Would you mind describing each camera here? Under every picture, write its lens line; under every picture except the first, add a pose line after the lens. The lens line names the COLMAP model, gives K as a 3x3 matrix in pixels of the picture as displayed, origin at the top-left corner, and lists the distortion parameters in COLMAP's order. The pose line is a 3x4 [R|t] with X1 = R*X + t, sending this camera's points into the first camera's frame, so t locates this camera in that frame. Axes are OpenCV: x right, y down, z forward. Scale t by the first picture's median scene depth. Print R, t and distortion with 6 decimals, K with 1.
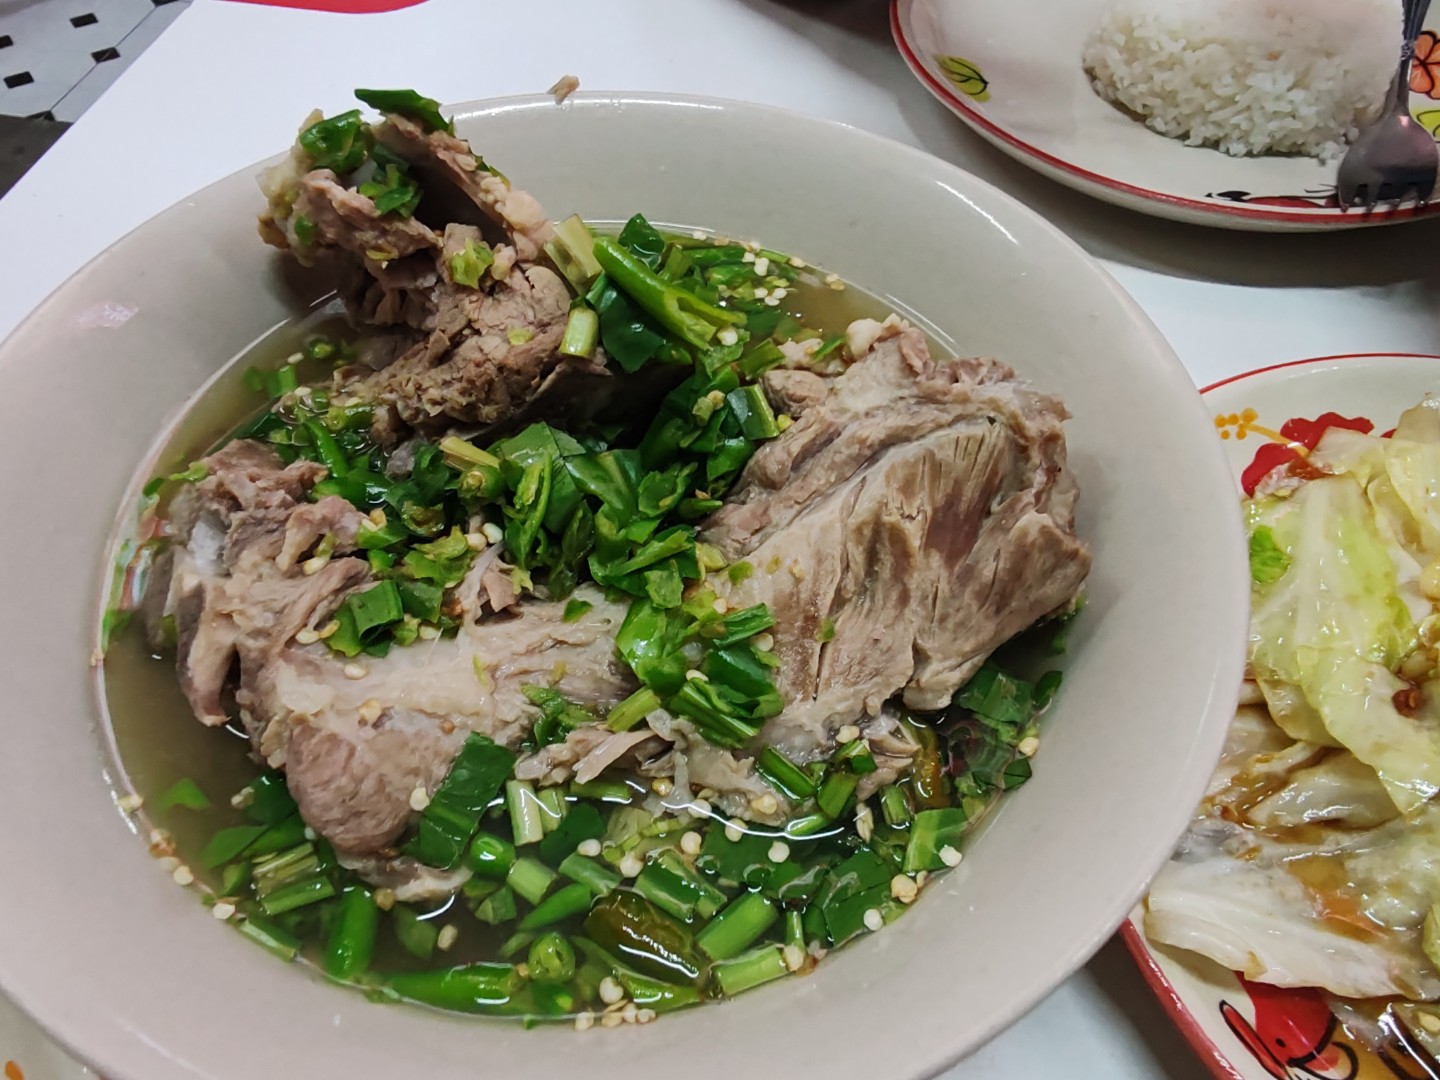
lens RADIAL K [[1117.0, 0, 718.4], [0, 1117.0, 534.4], [0, 0, 1]] dist [0.001713, -0.003413]
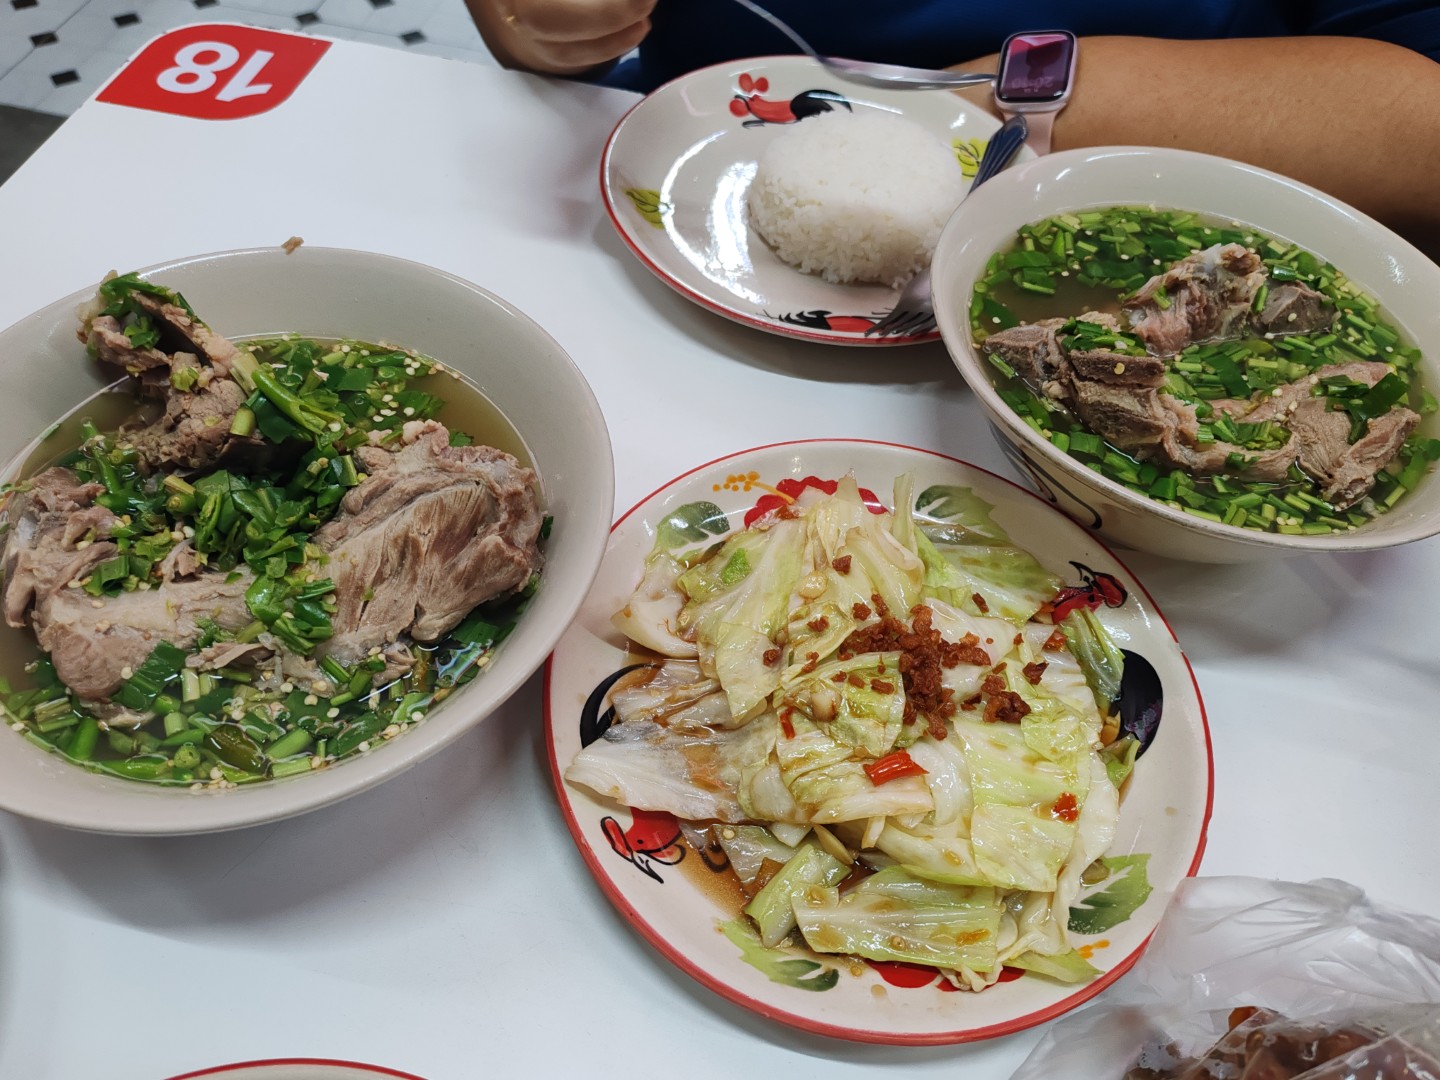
lens RADIAL K [[1128.3, 0, 720.0], [0, 1128.3, 540.0], [0, 0, 1]] dist [0.071822, -0.145355]
pose [[0.997874, 0.048444, 0.043592, 0.565025], [-0.048861, 0.998769, 0.008548, -0.045270], [-0.043124, -0.010660, 0.999013, -0.846394]]
